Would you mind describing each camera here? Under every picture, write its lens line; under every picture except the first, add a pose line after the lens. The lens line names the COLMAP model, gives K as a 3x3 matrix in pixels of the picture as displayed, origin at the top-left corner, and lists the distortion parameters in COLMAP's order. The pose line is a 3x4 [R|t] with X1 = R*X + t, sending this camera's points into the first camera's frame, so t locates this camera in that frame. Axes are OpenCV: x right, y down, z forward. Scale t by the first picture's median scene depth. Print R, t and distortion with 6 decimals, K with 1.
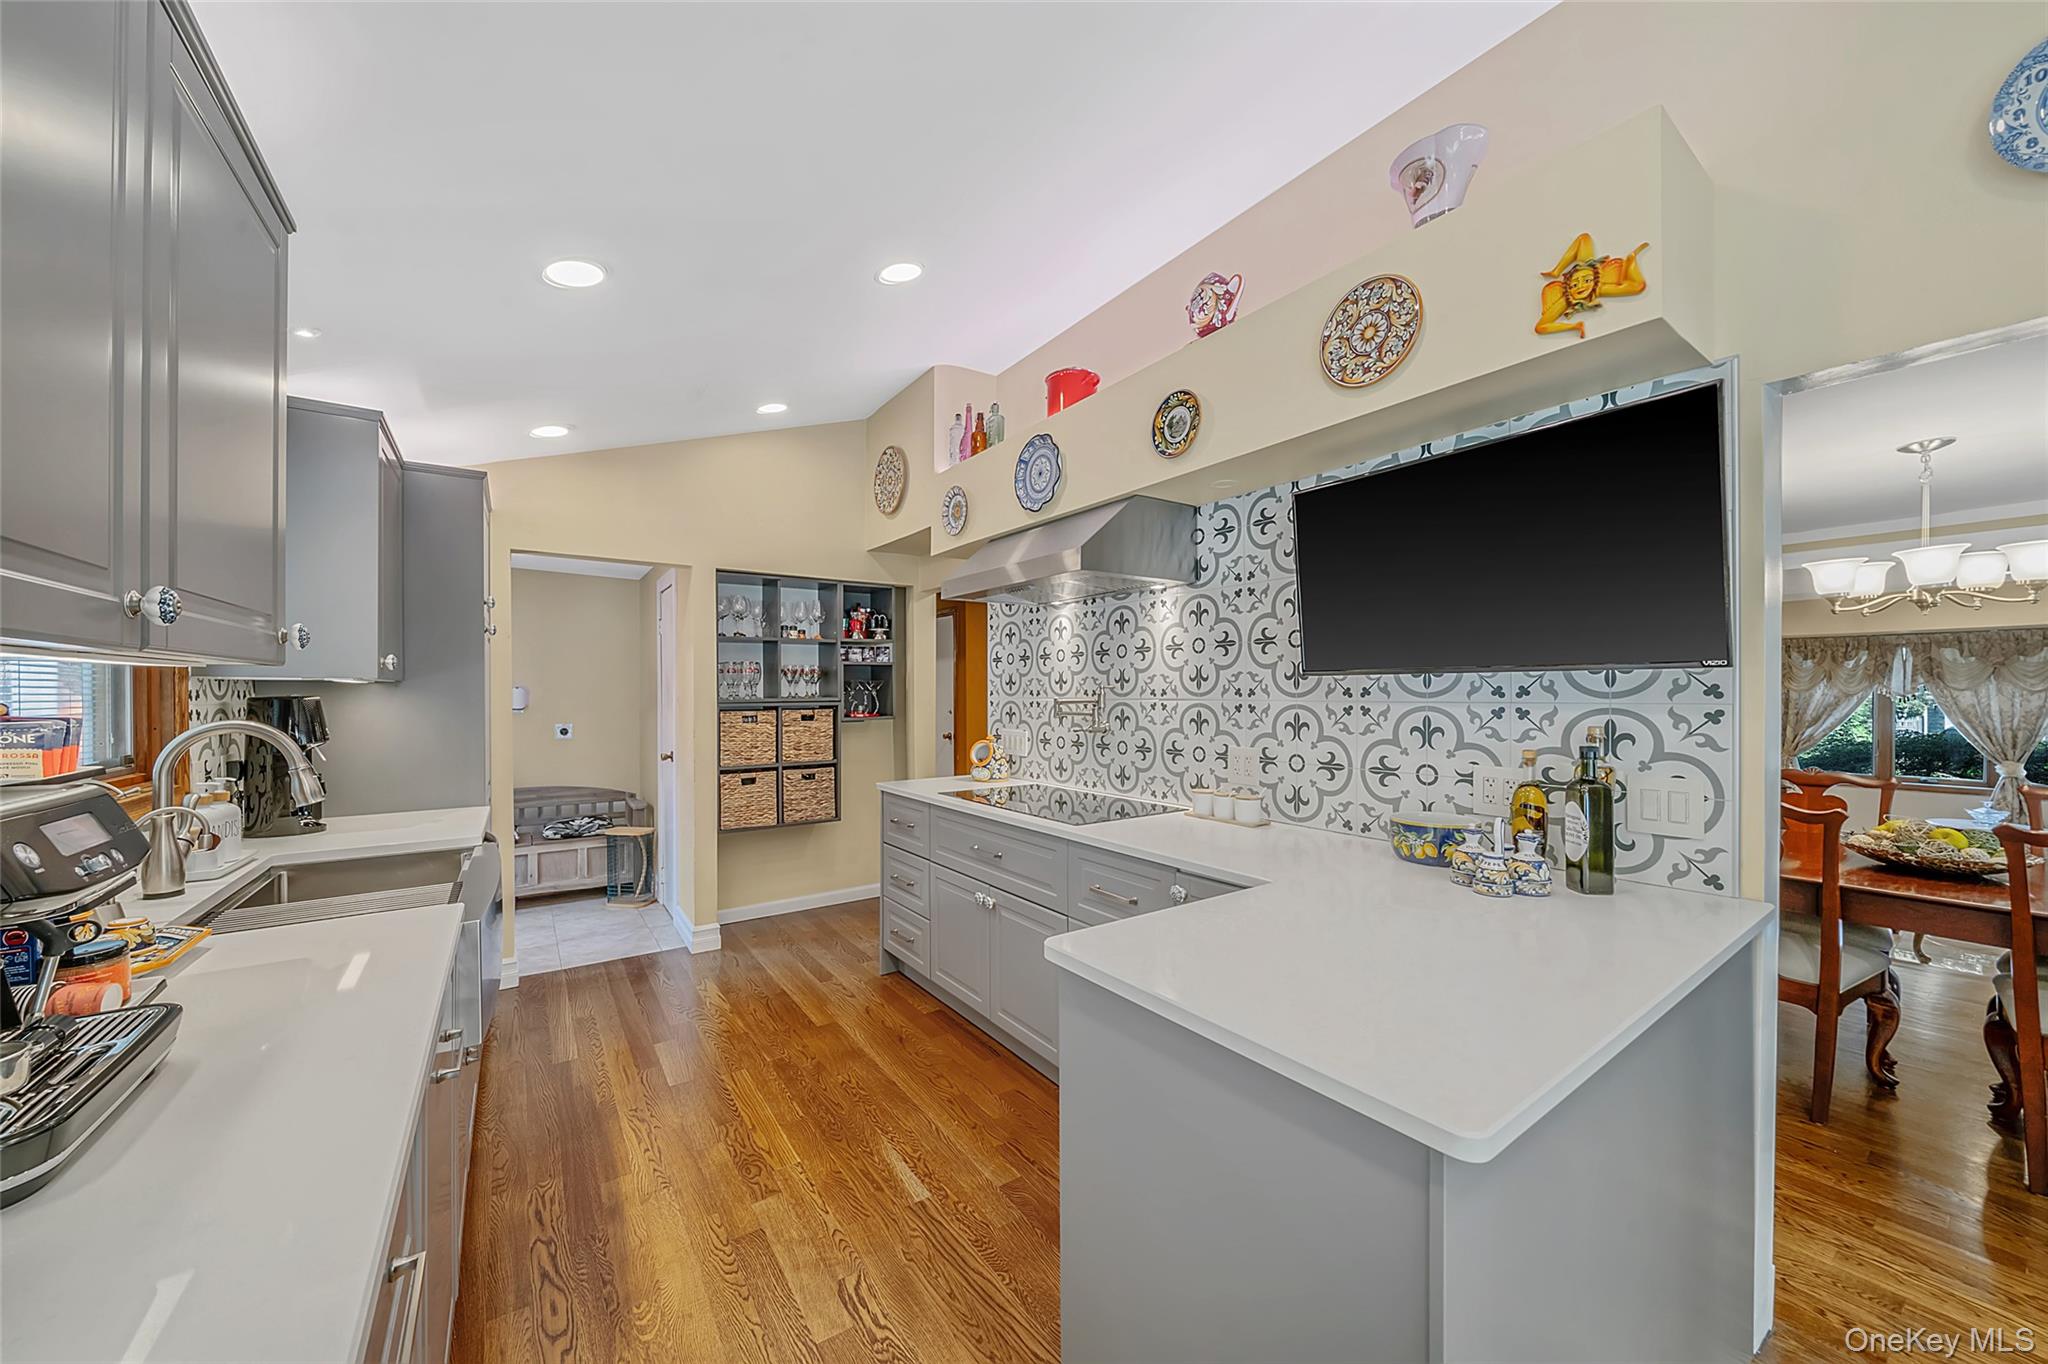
lens RADIAL K [[753.9, 0, 1013.3], [0, 753.9, 704.3], [0, 0, 1]] dist [-0.003975, 0.000277]
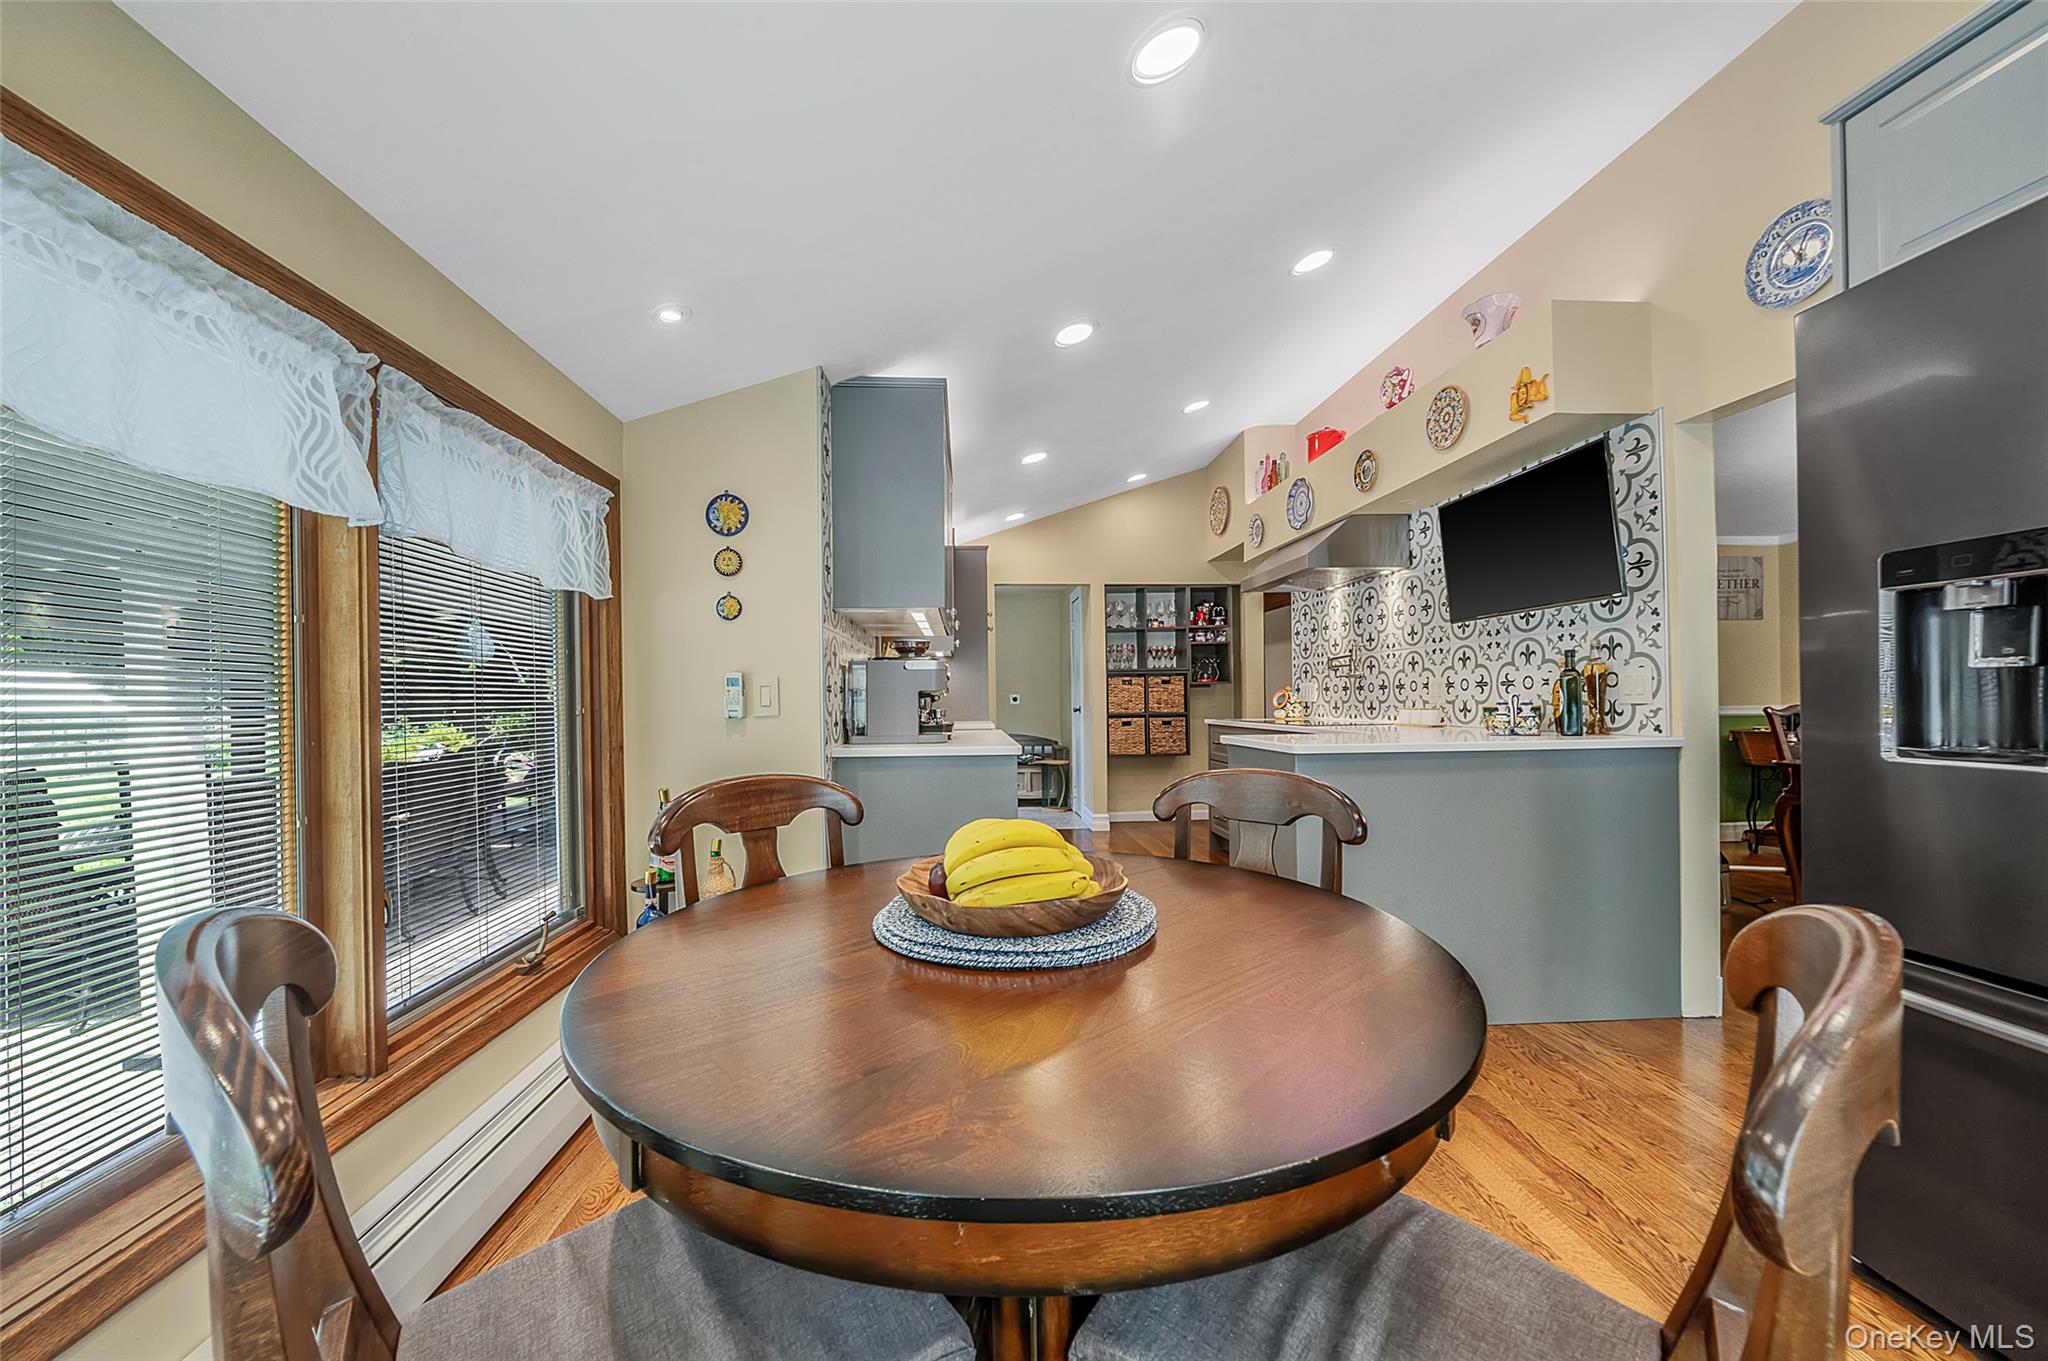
lens RADIAL K [[776.9, 0, 1011.4], [0, 776.9, 699.3], [0, 0, 1]] dist [-0.000414, -0.000049]
pose [[0.868295, -0.013347, -0.495868, 0.237466], [0.007745, 0.999881, -0.013350, 0.079368], [0.495987, 0.007751, 0.868295, -0.500204]]
